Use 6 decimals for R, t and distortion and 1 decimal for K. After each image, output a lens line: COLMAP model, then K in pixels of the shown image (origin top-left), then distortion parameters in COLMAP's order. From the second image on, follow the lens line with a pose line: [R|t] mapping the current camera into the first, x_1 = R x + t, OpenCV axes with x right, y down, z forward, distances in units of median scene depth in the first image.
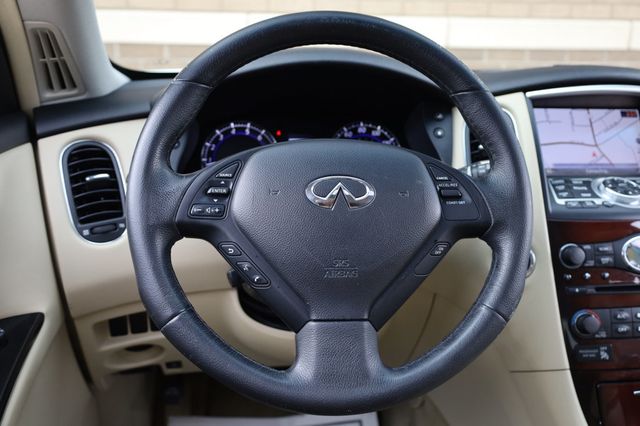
lens RADIAL K [[583.0, 0, 338.0], [0, 583.0, 211.2], [0, 0, 1]] dist [0.027490, 0.010846]
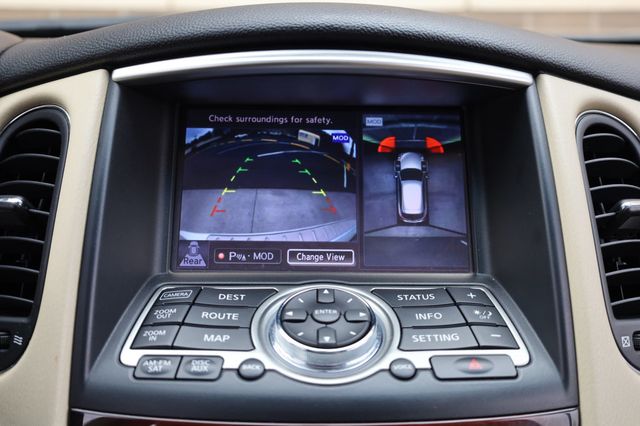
lens RADIAL K [[746.6, 0, 320.0], [0, 746.6, 213.0], [0, 0, 1]] dist [-0.003338, 0.003954]
pose [[0.991960, 0.022477, -0.124538, 0.589917], [-0.024785, 0.999548, -0.017013, -0.109567], [0.124099, 0.019963, 0.992069, 0.568783]]
